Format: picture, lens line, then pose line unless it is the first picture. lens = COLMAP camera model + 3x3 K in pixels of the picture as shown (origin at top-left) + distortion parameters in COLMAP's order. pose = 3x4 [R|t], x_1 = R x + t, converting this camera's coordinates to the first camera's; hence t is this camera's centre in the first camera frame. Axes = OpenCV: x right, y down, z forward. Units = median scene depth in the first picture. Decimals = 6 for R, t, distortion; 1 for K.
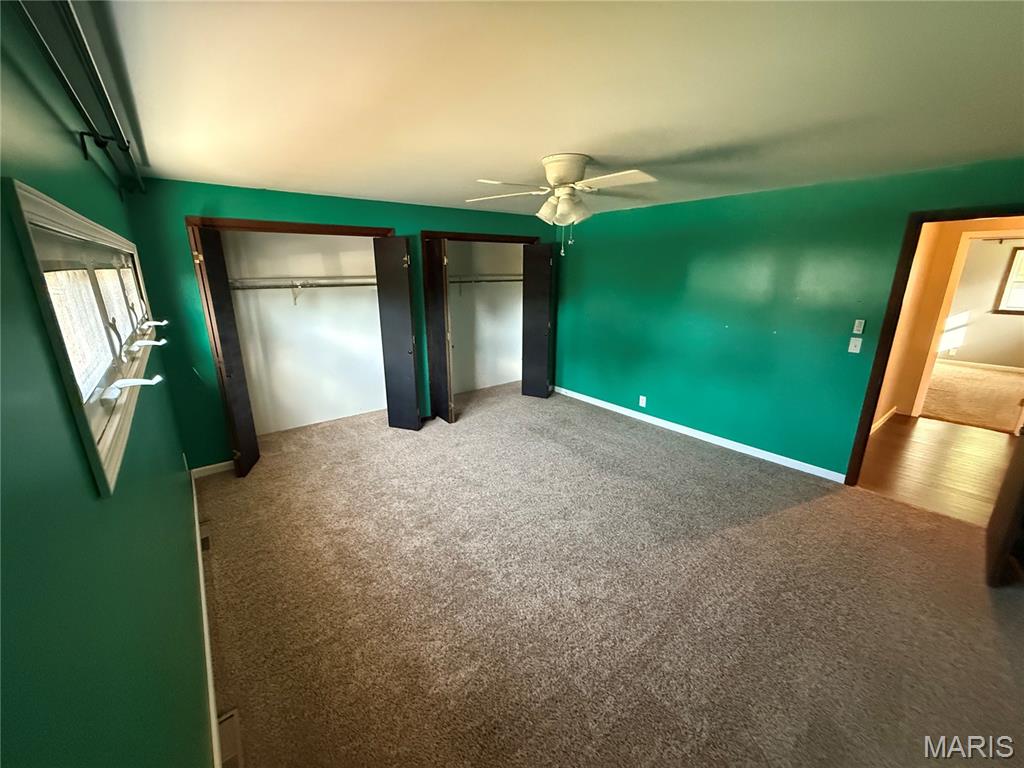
lens RADIAL K [[409.0, 0, 506.0], [0, 409.0, 381.8], [0, 0, 1]] dist [-0.002430, -0.000006]
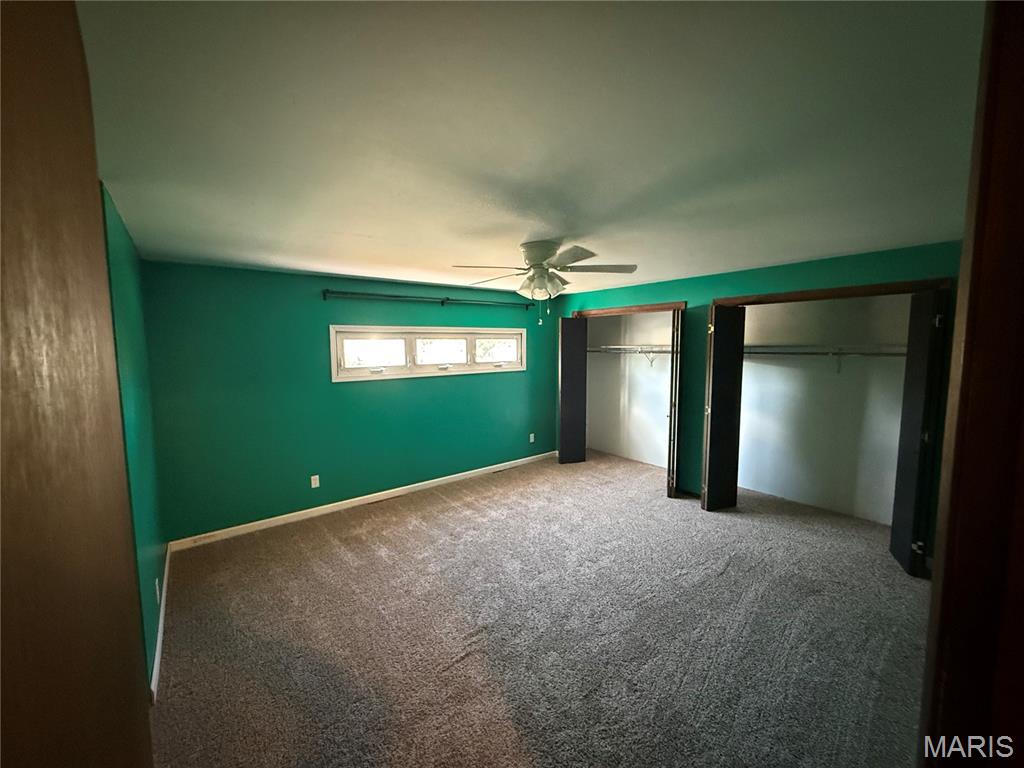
lens RADIAL K [[409.0, 0, 505.3], [0, 409.0, 384.3], [0, 0, 1]] dist [-0.002430, -0.000006]
pose [[0.000185, 0.104983, -0.994474, 0.715089], [-0.250714, 0.962717, 0.101584, -0.140263], [0.968061, 0.249310, 0.026499, 0.502761]]
